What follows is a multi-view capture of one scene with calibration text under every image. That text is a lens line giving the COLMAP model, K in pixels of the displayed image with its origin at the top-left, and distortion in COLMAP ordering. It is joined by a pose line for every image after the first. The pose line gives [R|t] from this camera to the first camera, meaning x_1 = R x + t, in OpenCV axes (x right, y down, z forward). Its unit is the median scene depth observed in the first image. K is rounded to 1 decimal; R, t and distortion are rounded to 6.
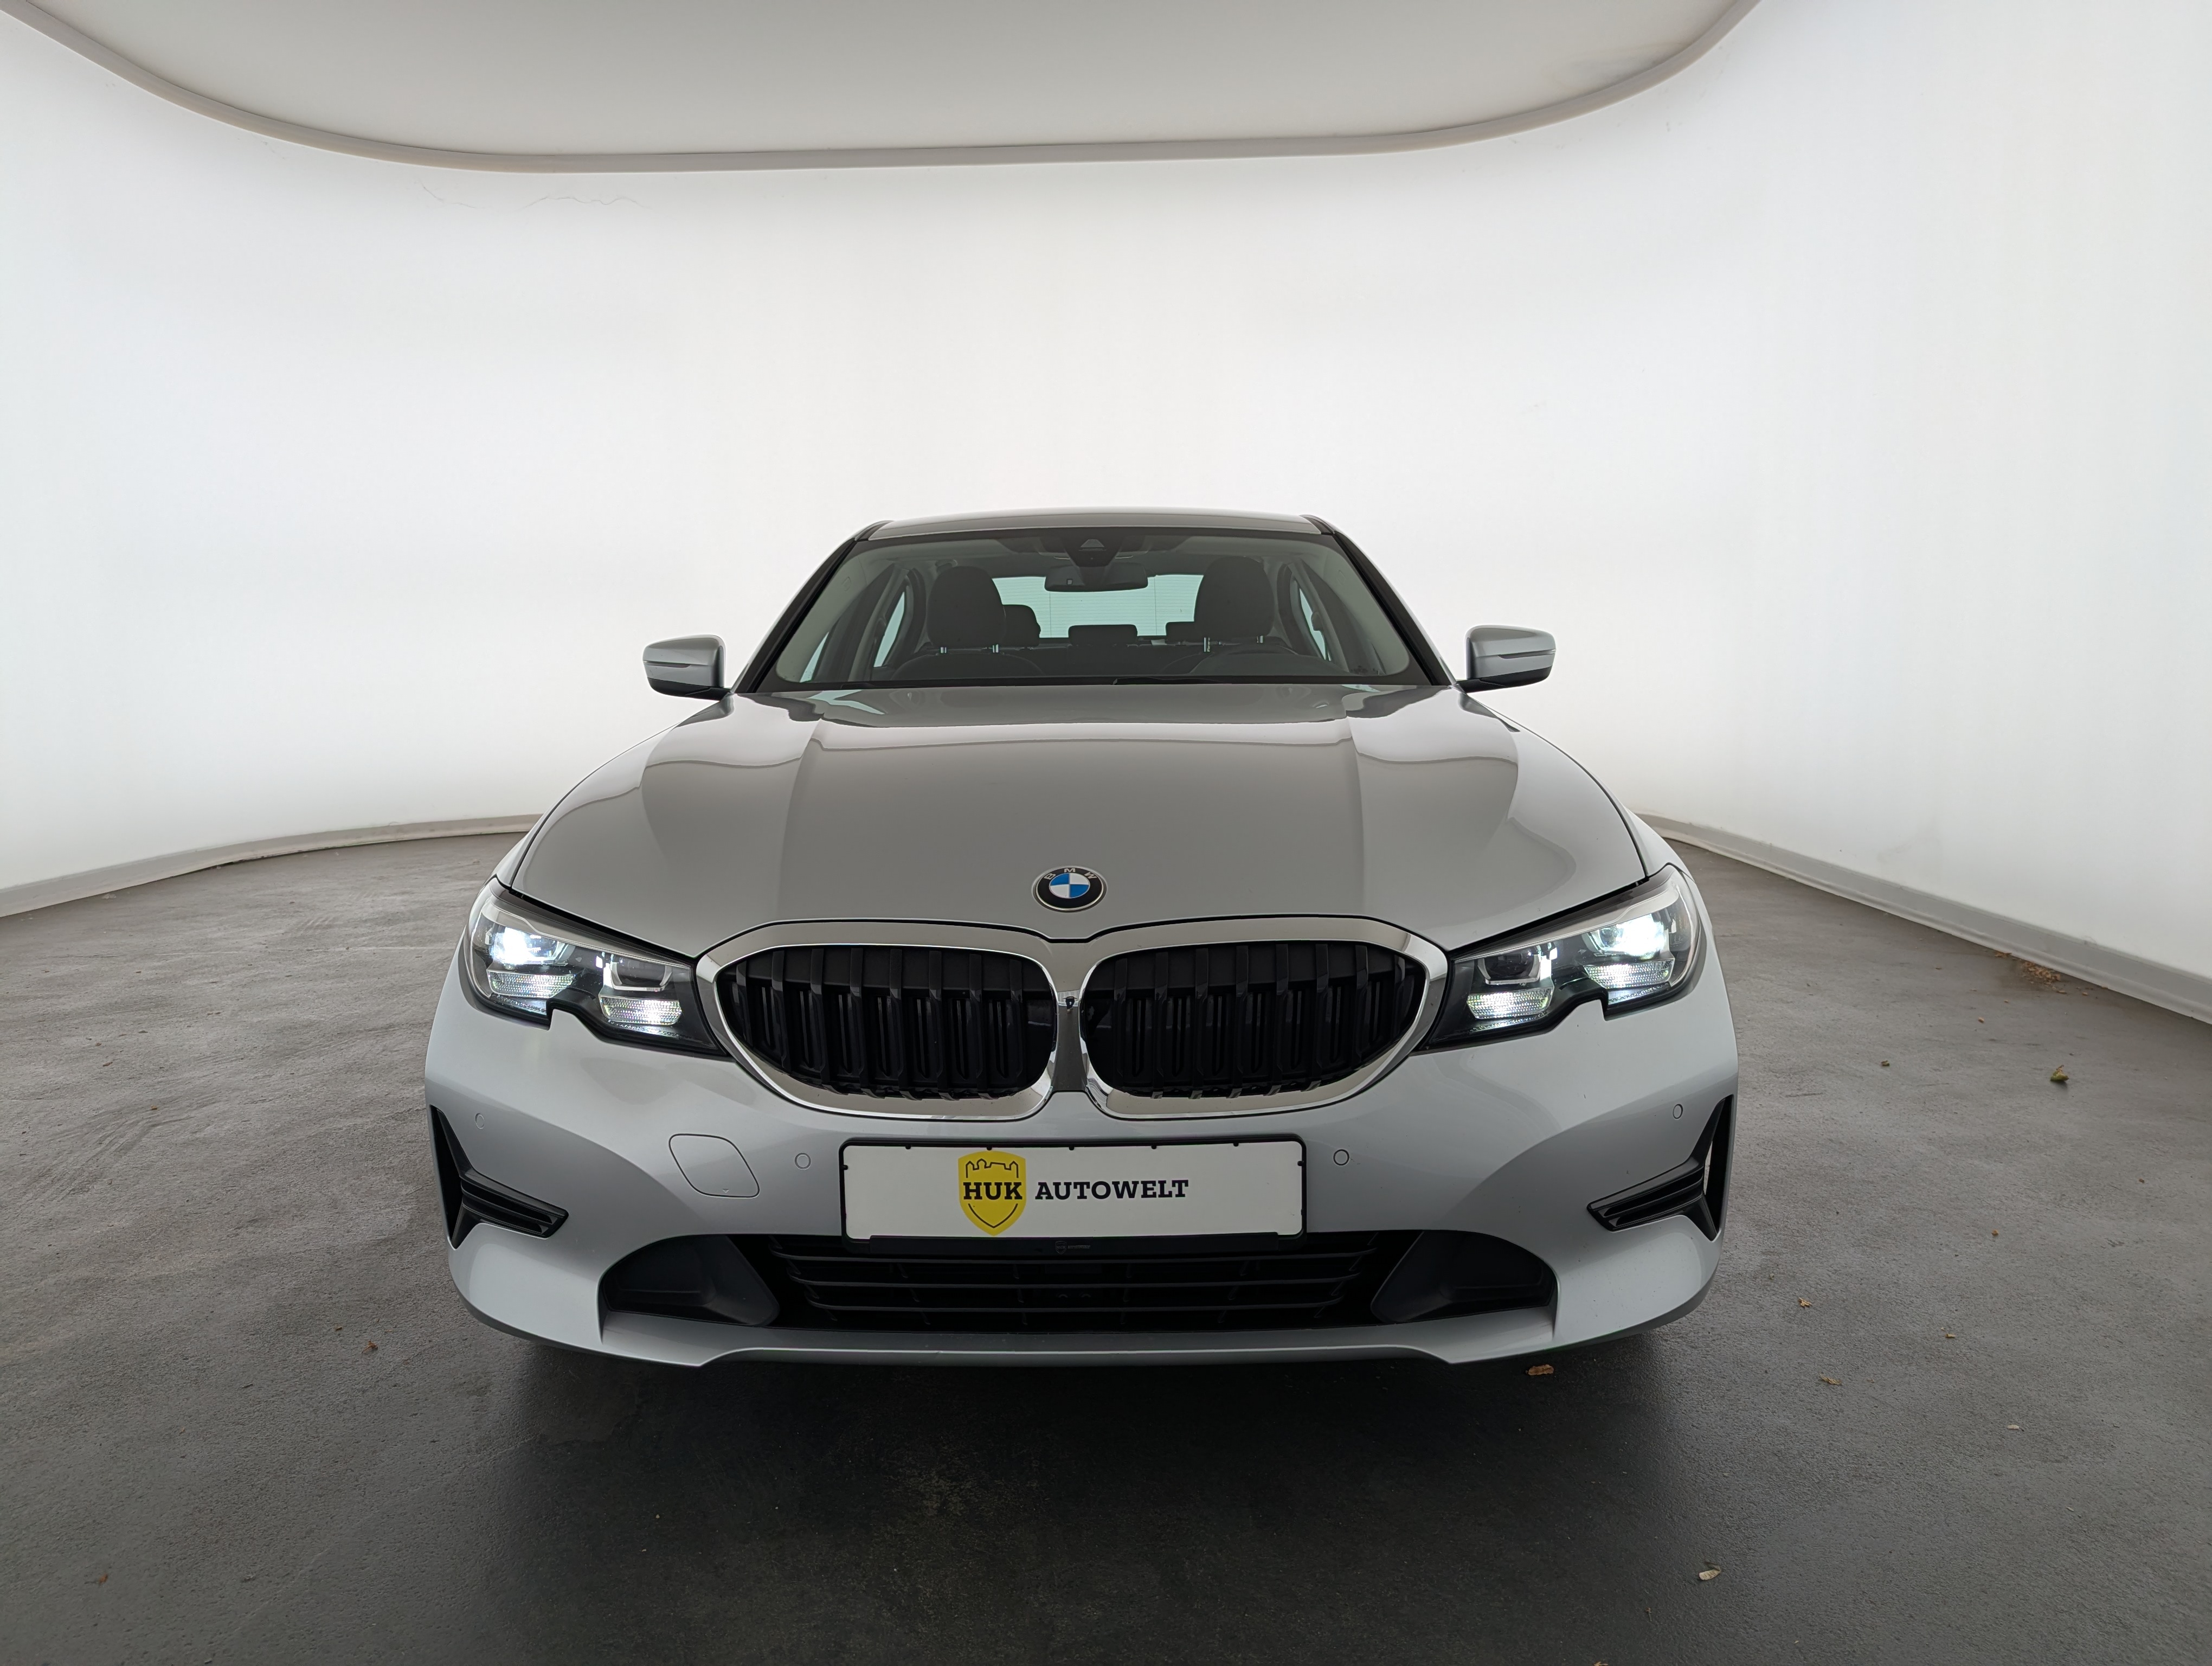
lens RADIAL K [[1570.5, 0, 1106.0], [0, 1570.5, 833.0], [0, 0, 1]] dist [0.003335, -0.008367]
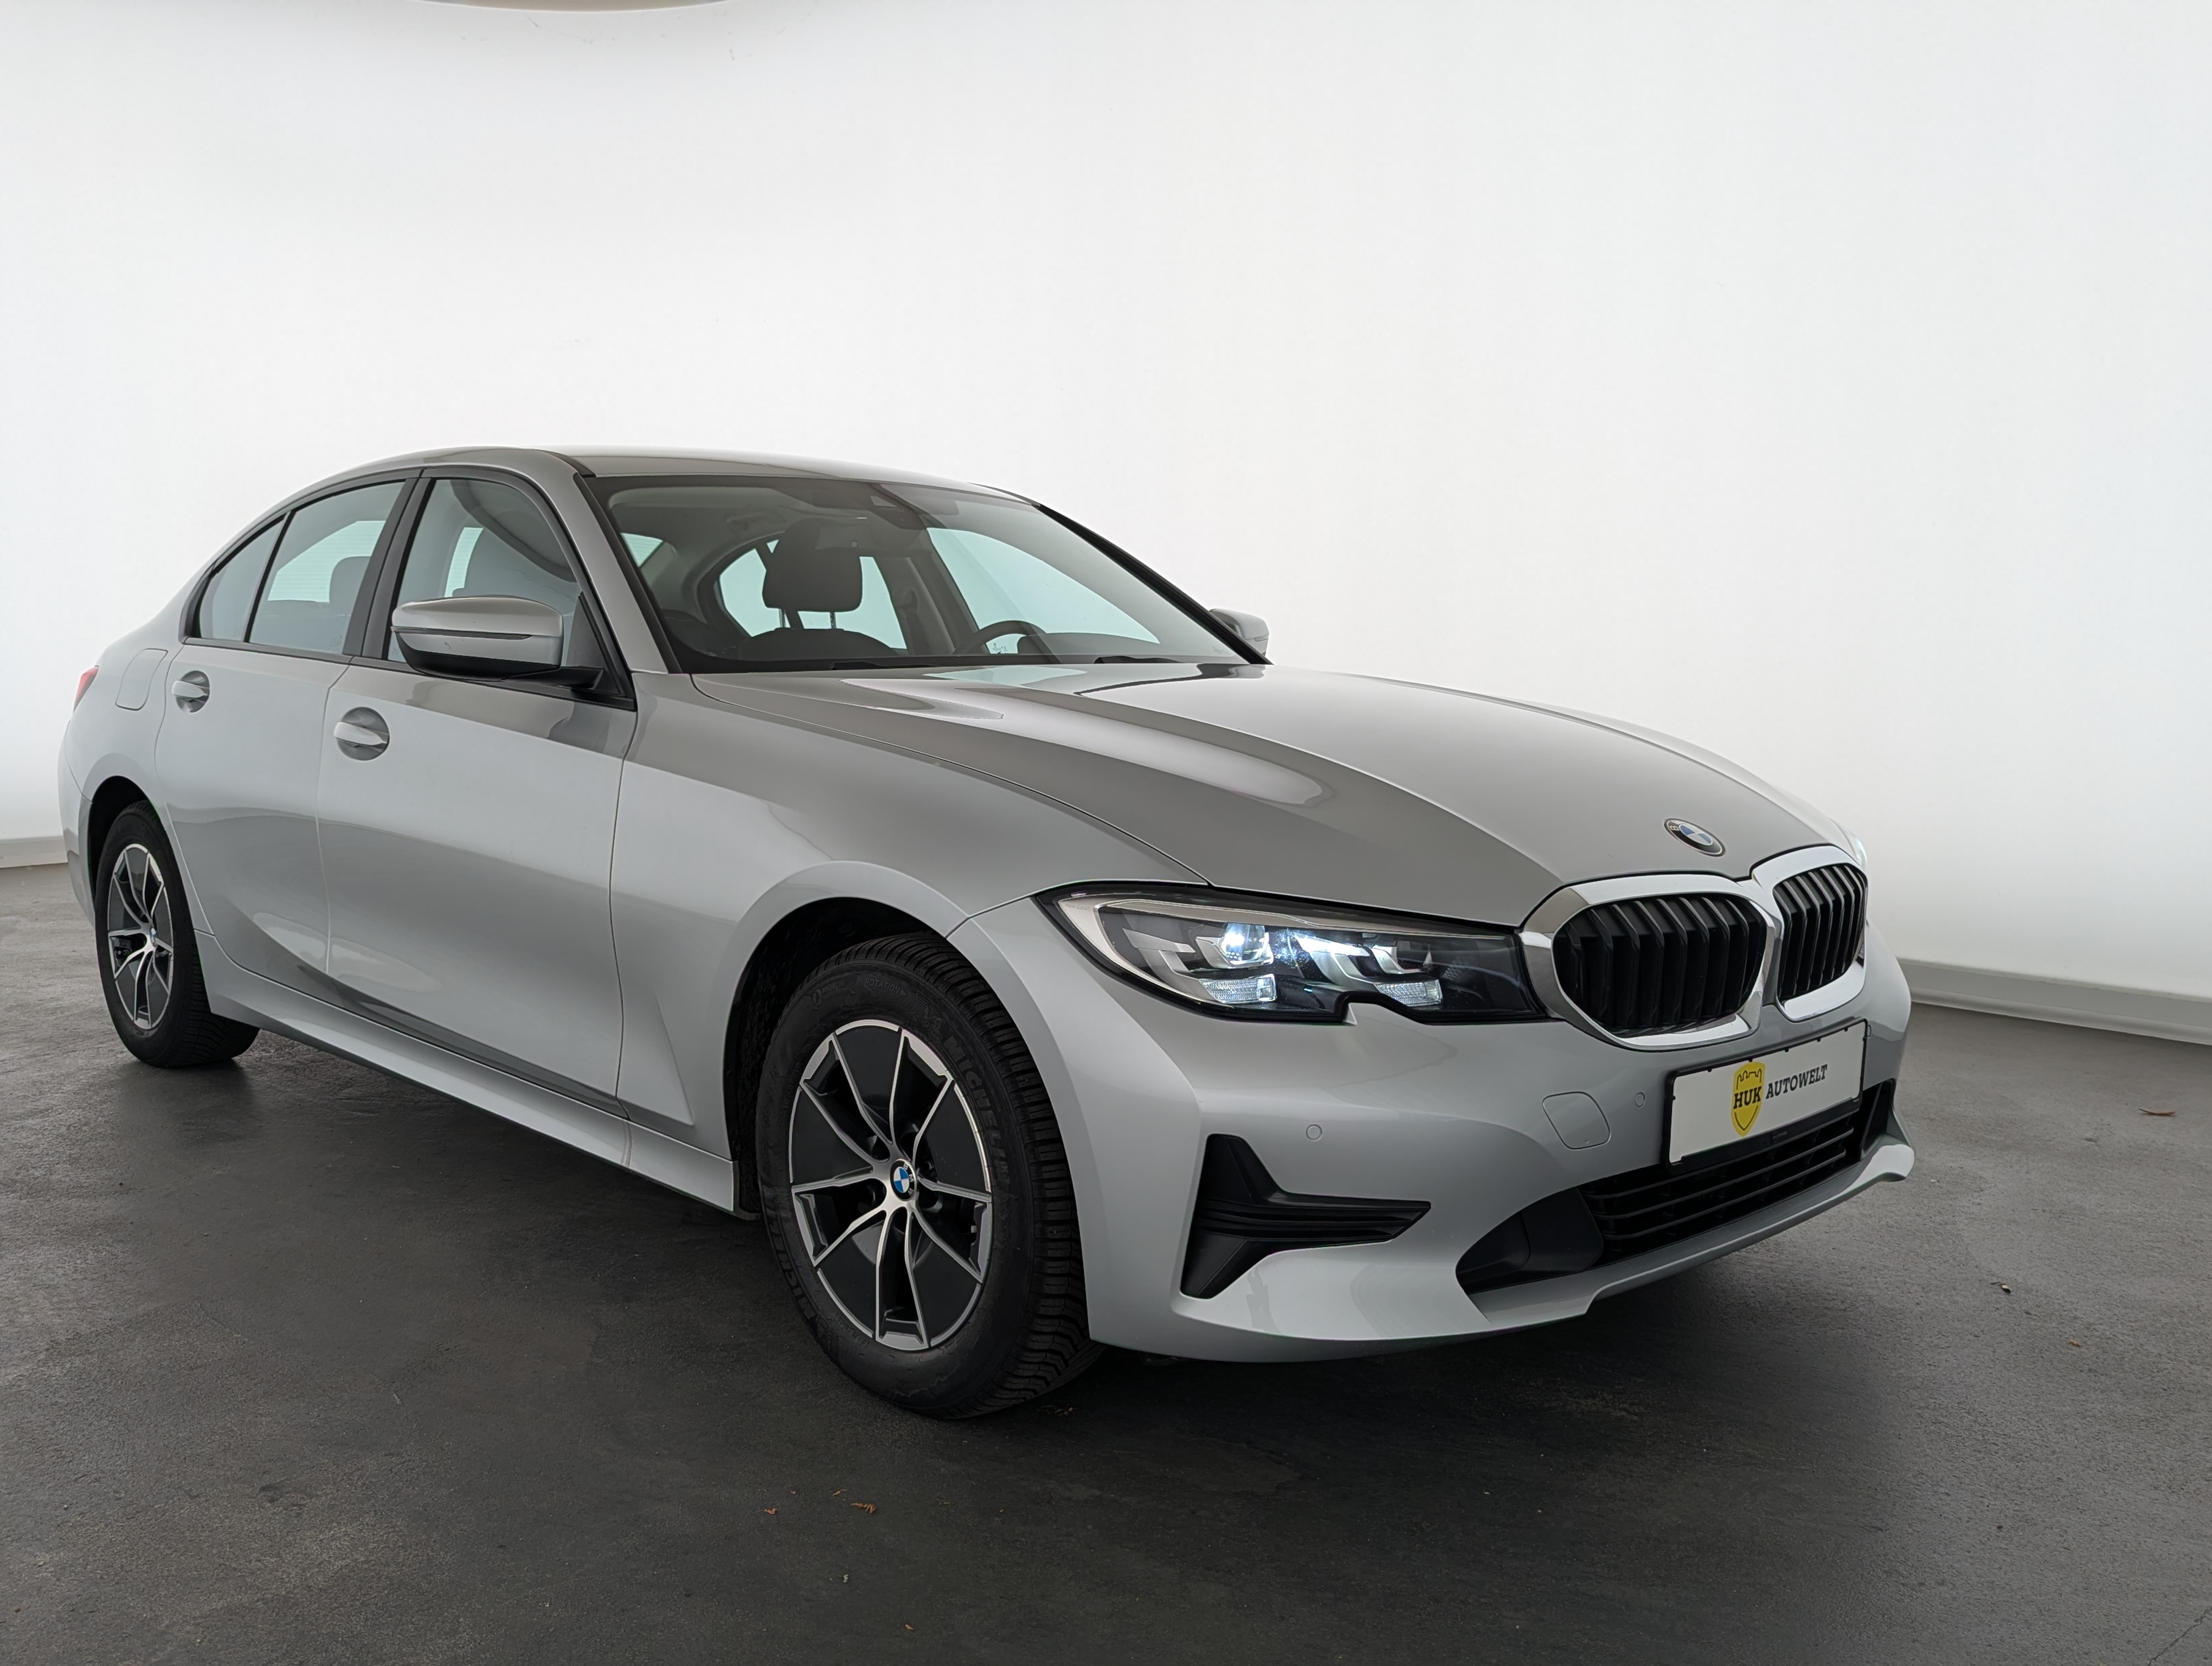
lens RADIAL K [[1915.1, 0, 1106.0], [0, 1915.1, 833.0], [0, 0, 1]] dist [0.011170, -0.011041]
pose [[0.726939, -0.056894, 0.684341, -0.670289], [0.062806, 0.997894, 0.016246, -0.009852], [-0.683824, 0.031171, 0.728981, 0.138220]]
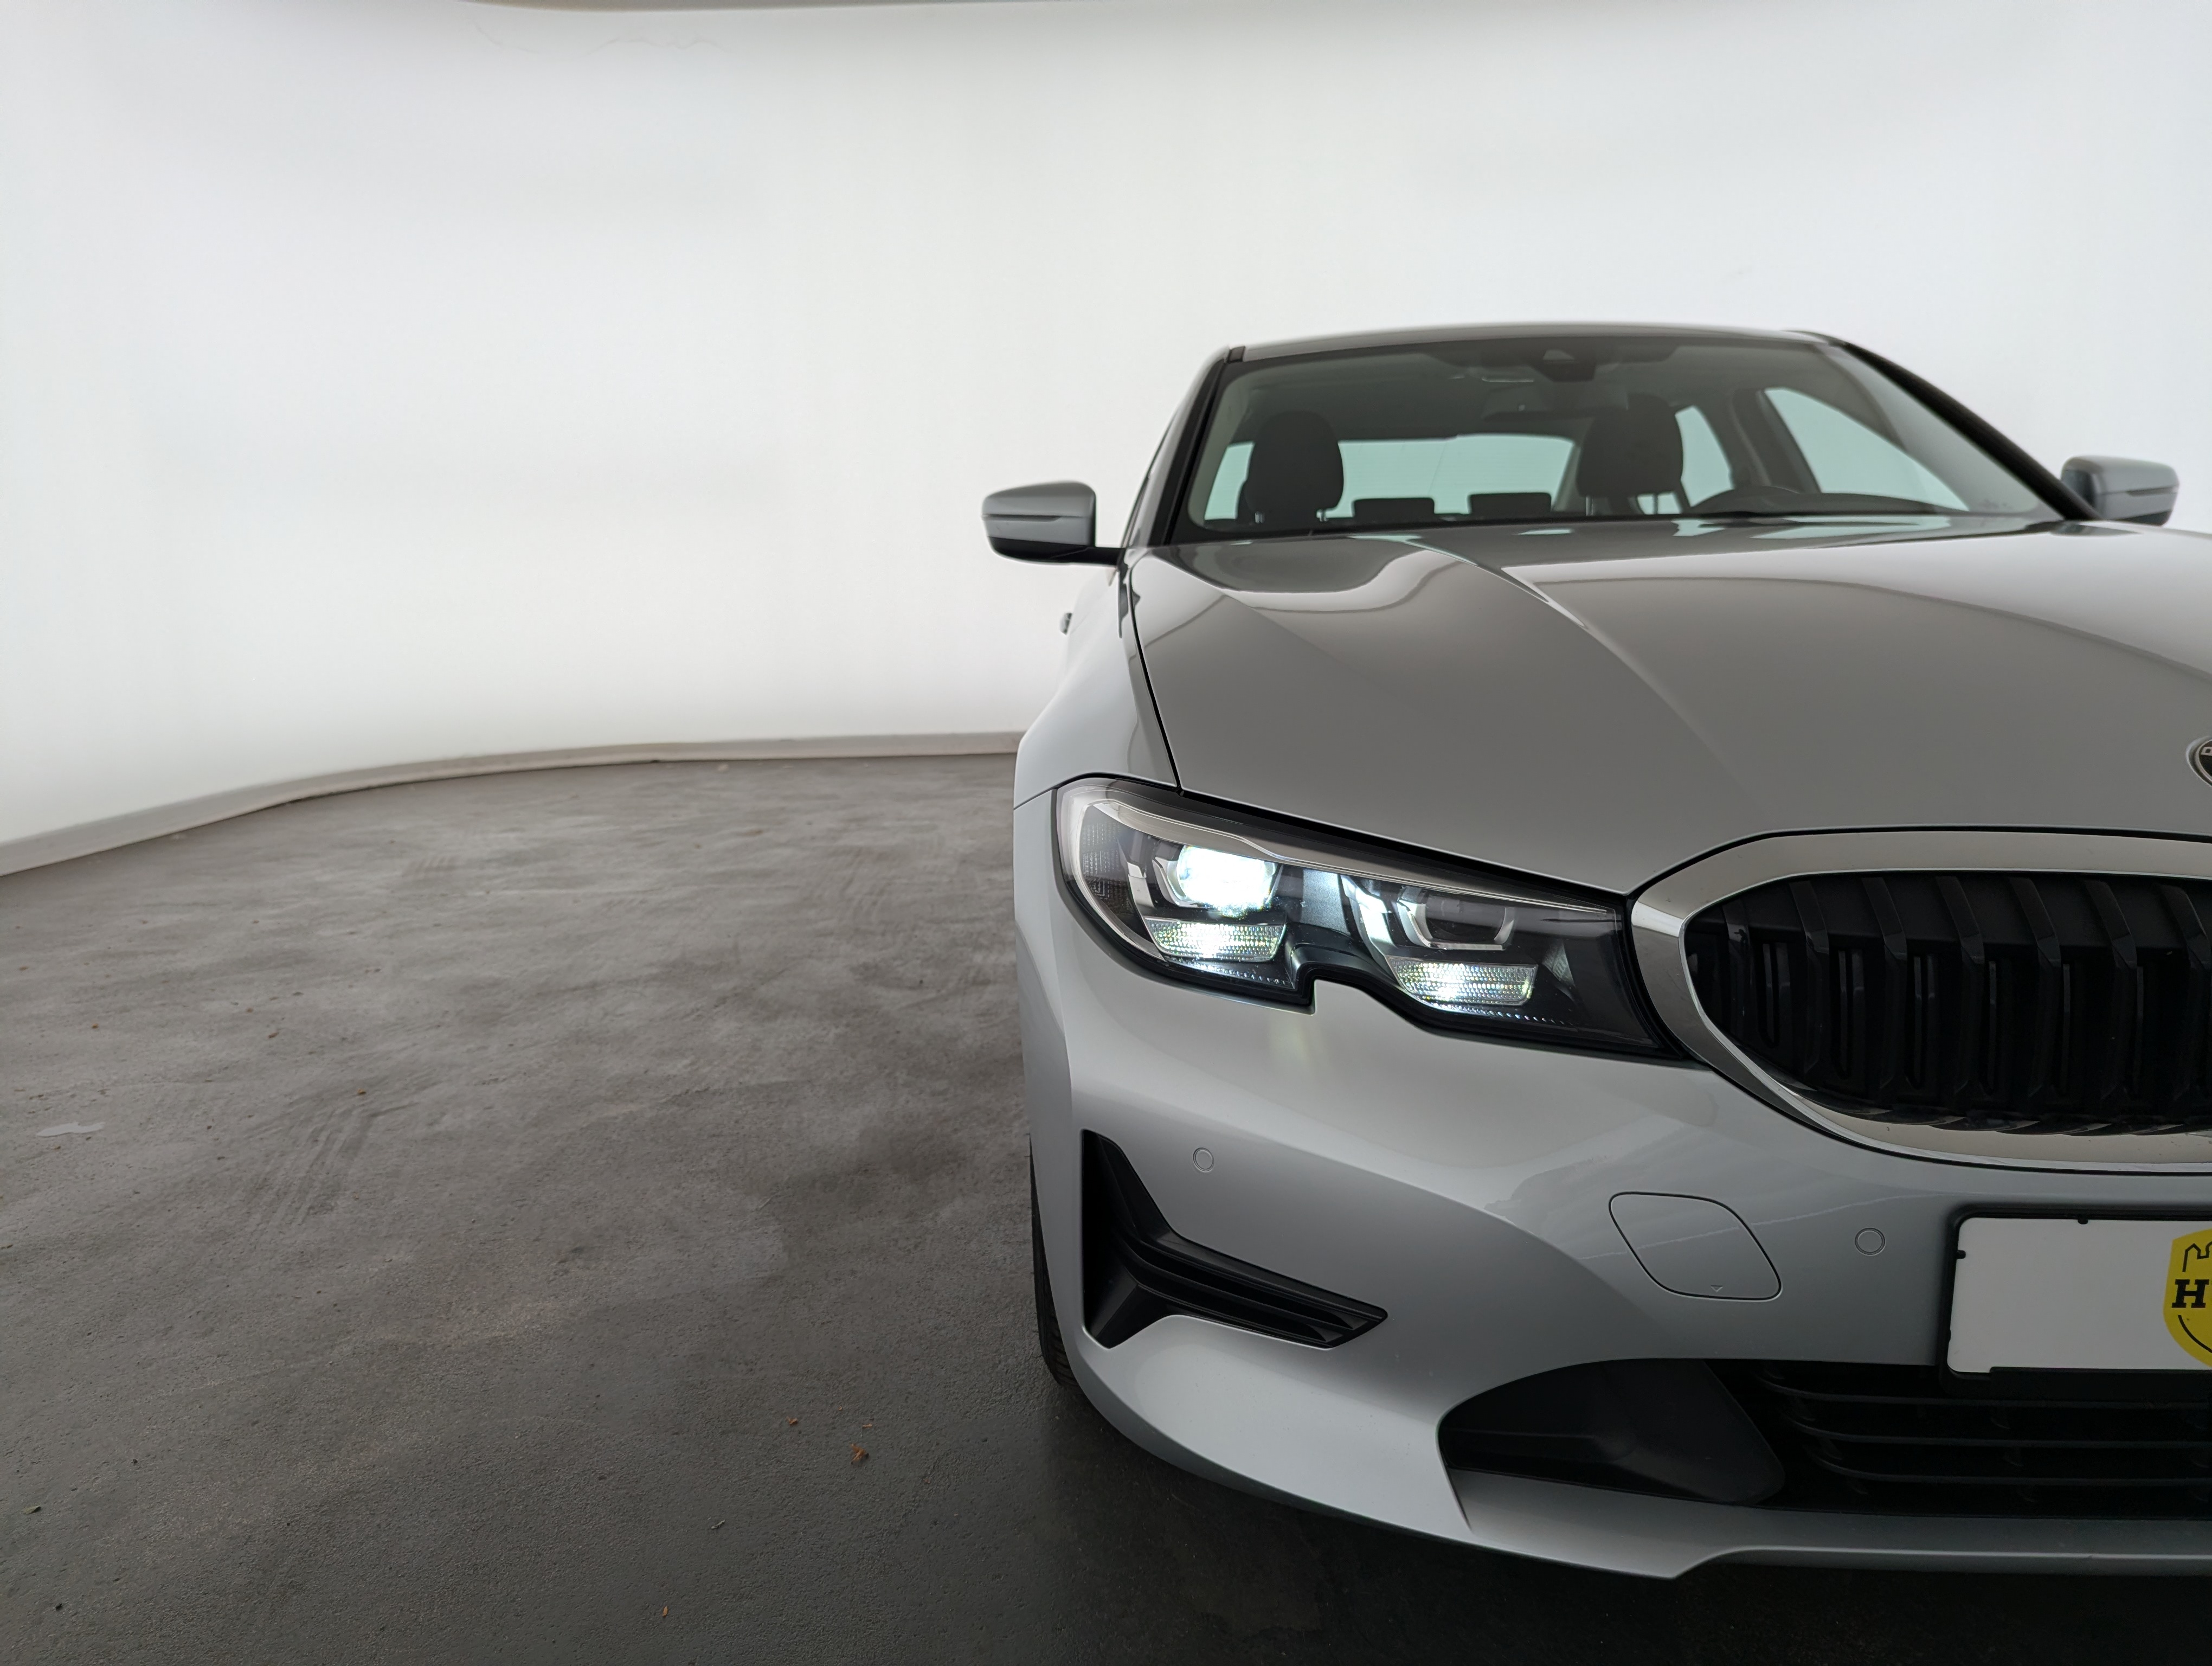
lens RADIAL K [[1583.6, 0, 1101.0], [0, 1583.6, 911.8], [0, 0, 1]] dist [0.028143, -0.001526]
pose [[0.999968, -0.007873, -0.001093, -0.235446], [0.007939, 0.996110, 0.087764, 0.016283], [0.000398, -0.087770, 0.996141, 0.207381]]
